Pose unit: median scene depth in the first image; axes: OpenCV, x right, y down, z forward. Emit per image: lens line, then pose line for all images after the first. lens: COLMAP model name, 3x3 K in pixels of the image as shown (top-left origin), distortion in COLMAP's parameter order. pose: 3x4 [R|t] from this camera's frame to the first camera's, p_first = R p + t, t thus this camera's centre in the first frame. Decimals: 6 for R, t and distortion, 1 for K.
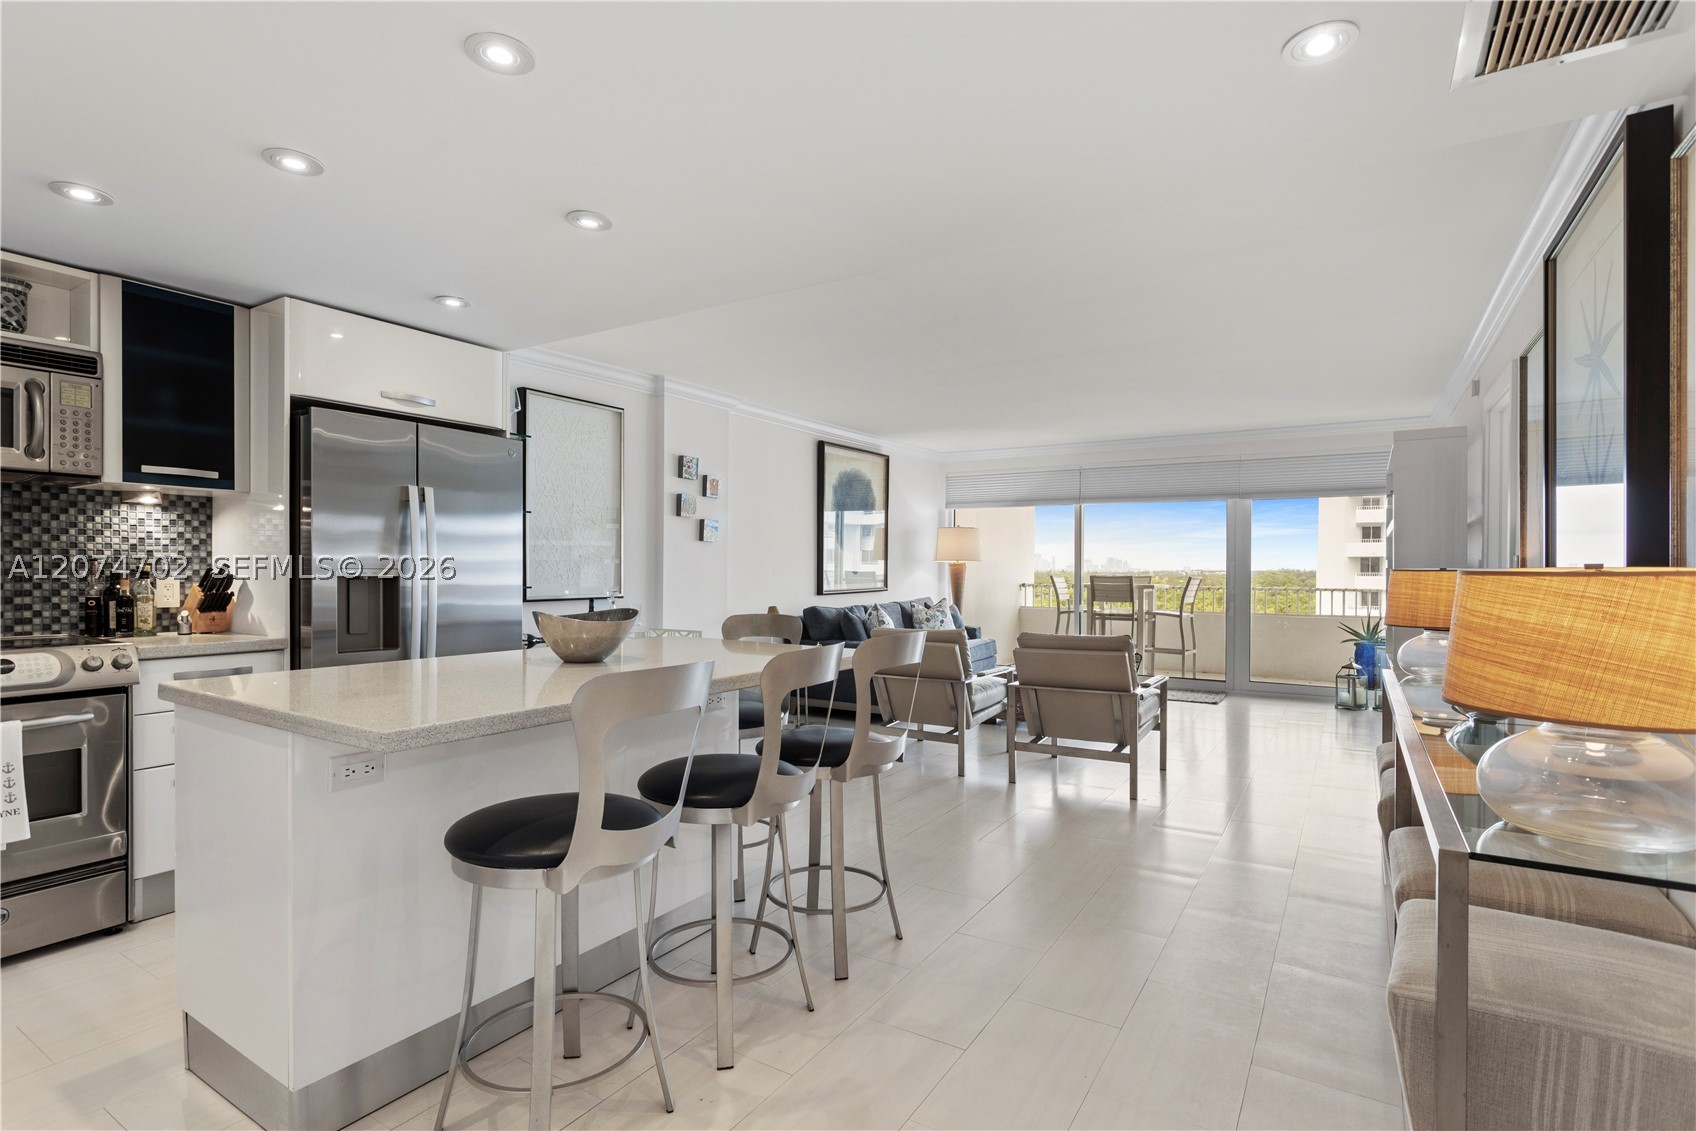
lens RADIAL K [[823.7, 0, 845.2], [0, 823.7, 571.8], [0, 0, 1]] dist [-0.009161, 0.003543]
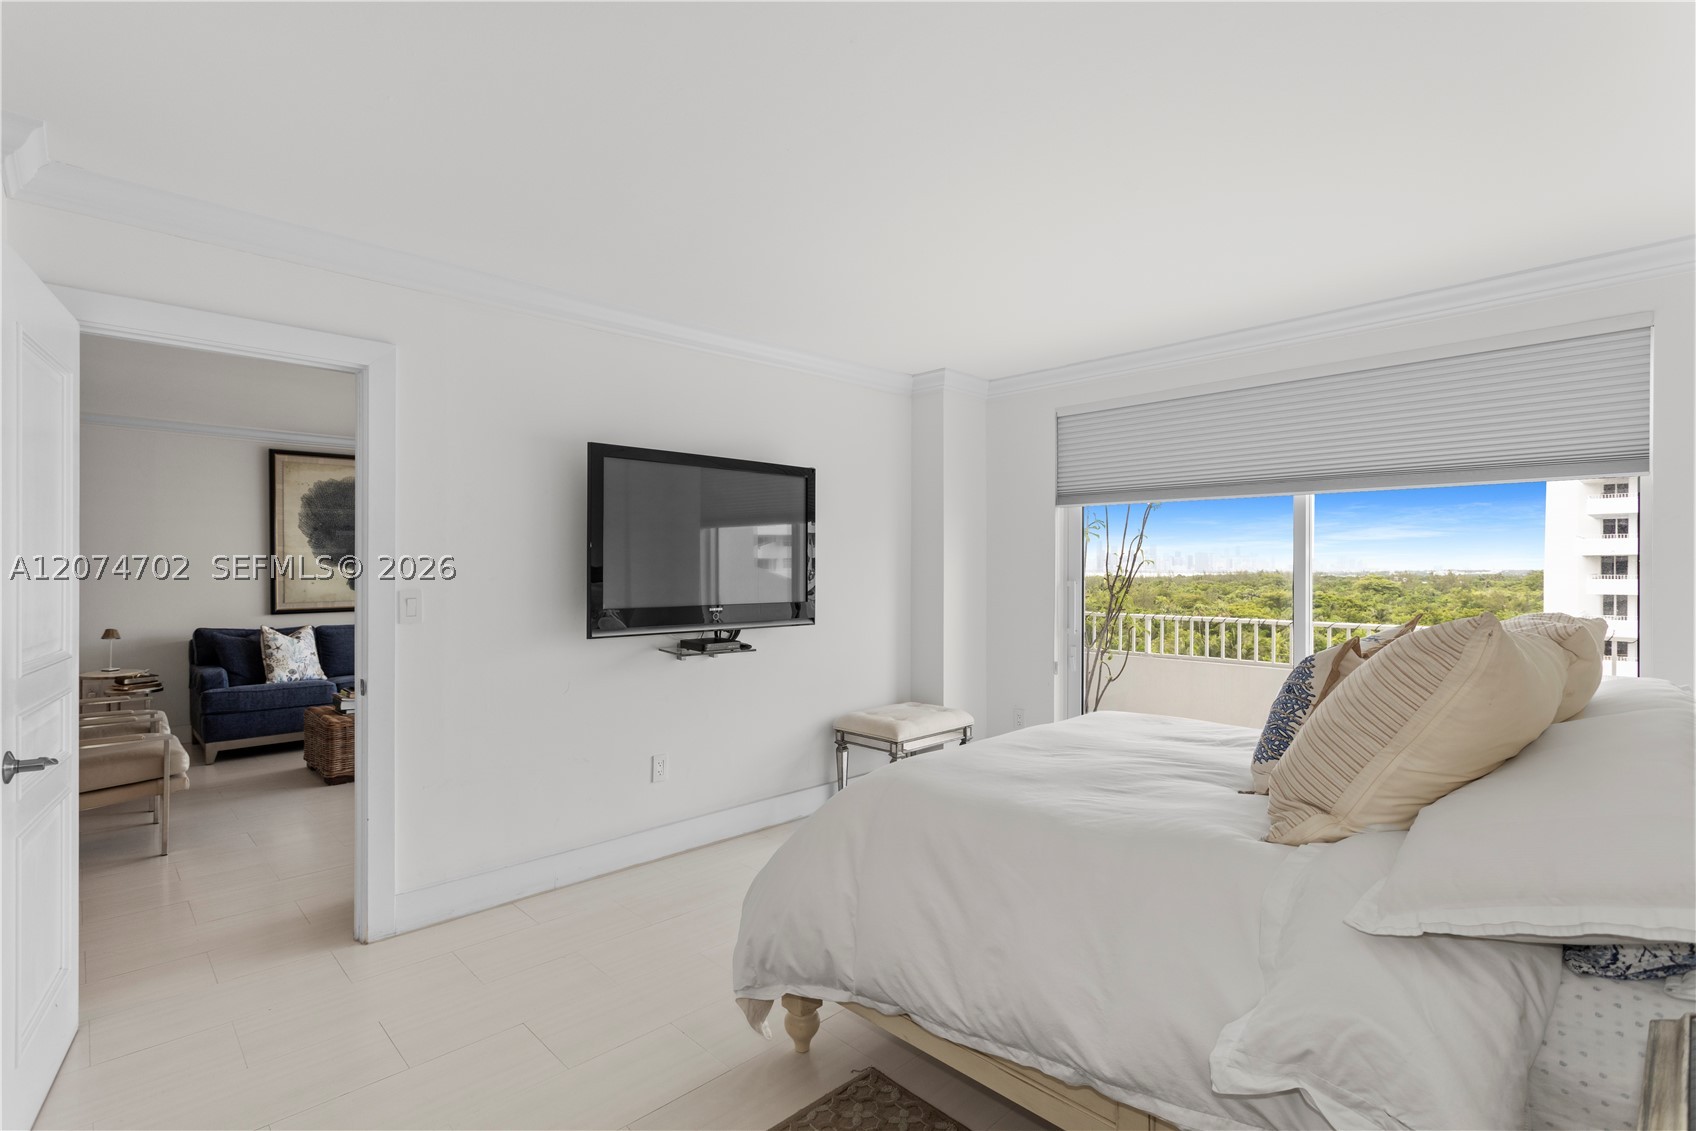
lens RADIAL K [[804.9, 0, 858.5], [0, 804.9, 567.3], [0, 0, 1]] dist [0.005533, 0.000919]
pose [[0.970148, 0.000619, -0.242513, 0.712486], [-0.001442, 0.999994, -0.003218, -0.019645], [0.242509, 0.003471, 0.970143, 0.231285]]
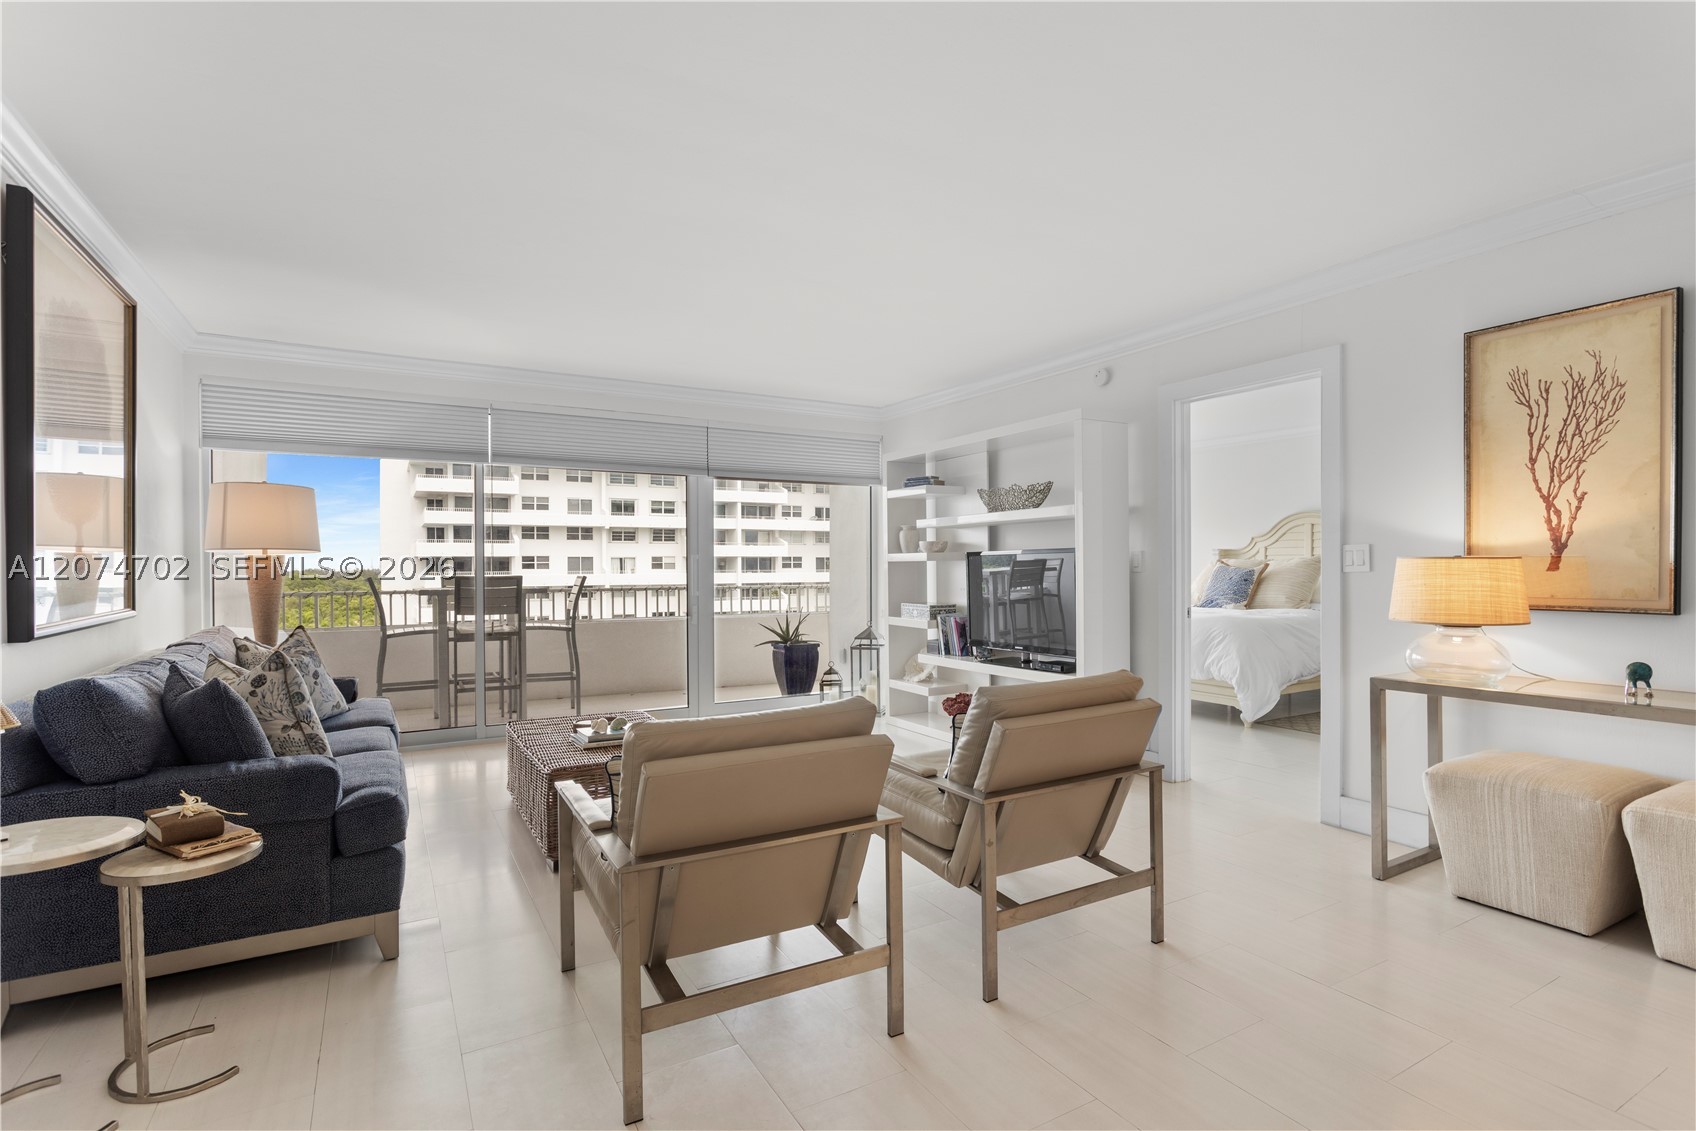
lens RADIAL K [[823.7, 0, 840.1], [0, 823.7, 576.0], [0, 0, 1]] dist [-0.009161, 0.003543]
pose [[0.477603, -0.012010, 0.878494, -0.143384], [0.008453, 0.999923, 0.009074, 0.000664], [-0.878535, 0.003093, 0.477668, 0.458926]]
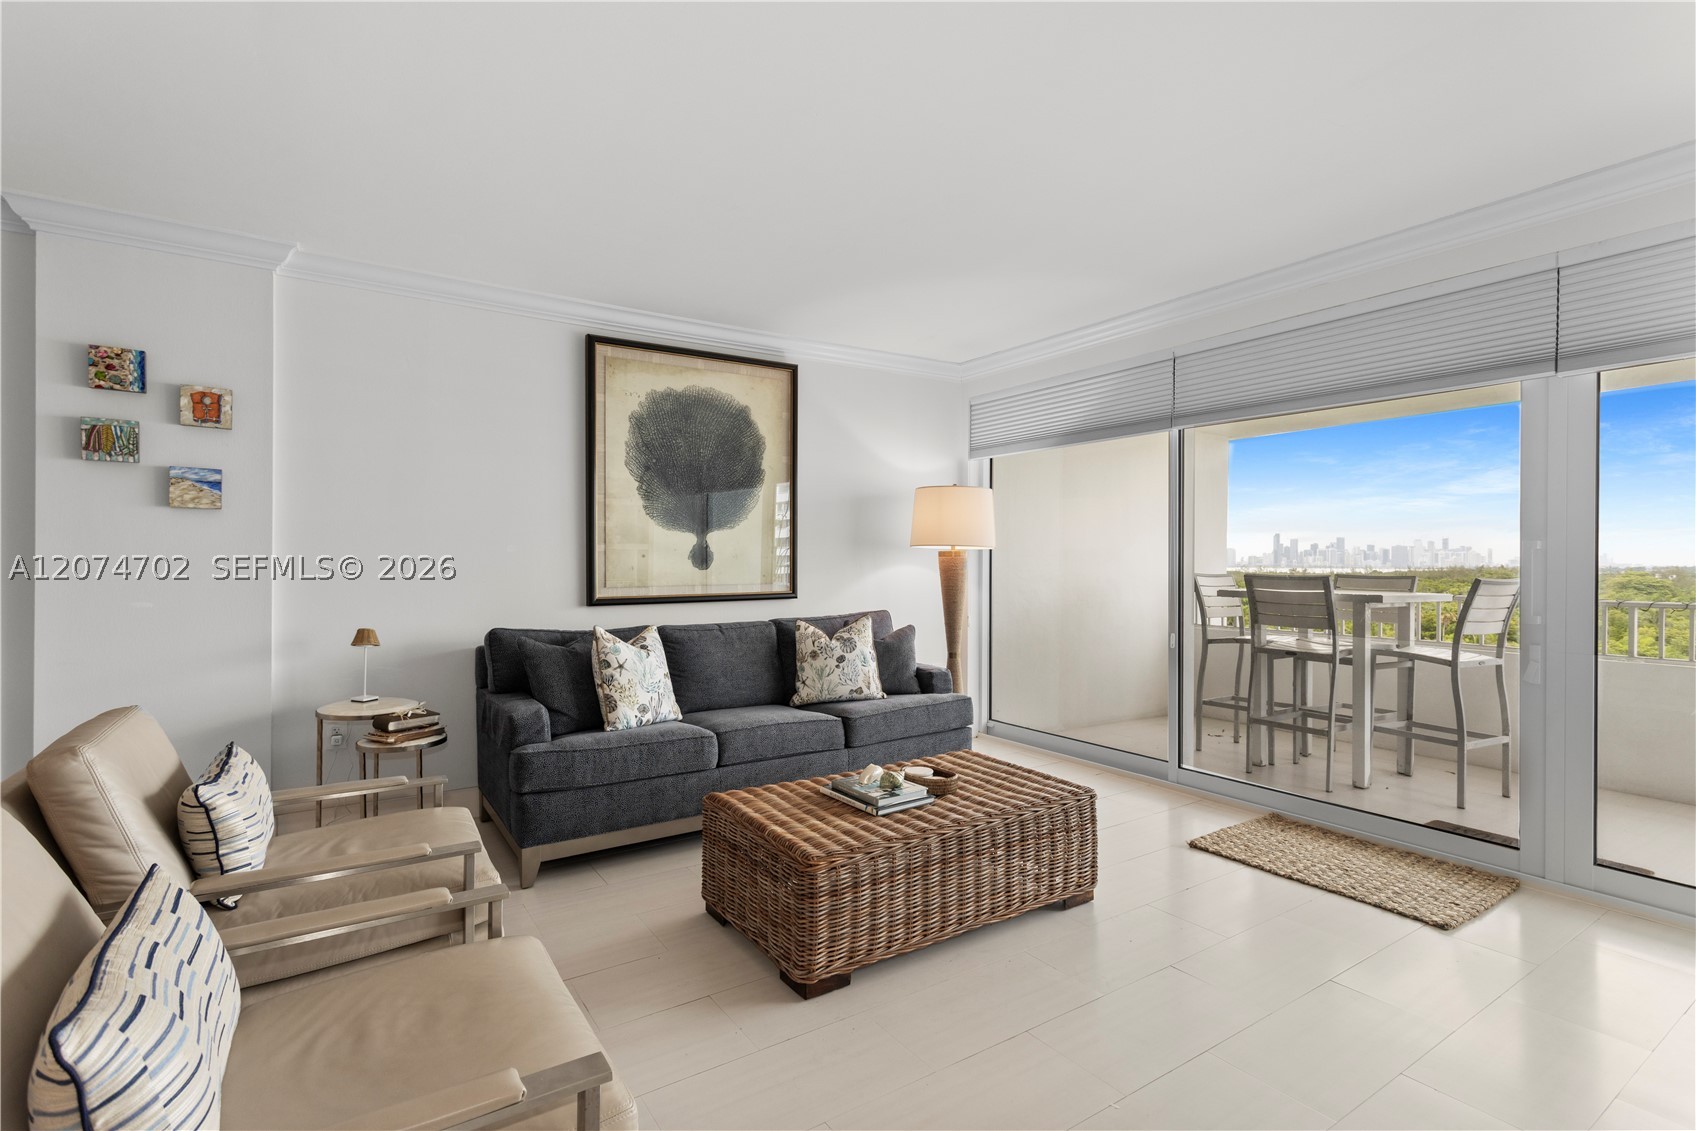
lens RADIAL K [[804.9, 0, 852.8], [0, 804.9, 561.3], [0, 0, 1]] dist [0.005533, 0.000919]
pose [[0.909395, 0.001927, -0.415928, 0.312866], [-0.003678, 0.999987, -0.003409, -0.001232], [0.415916, 0.004630, 0.909391, 0.482812]]
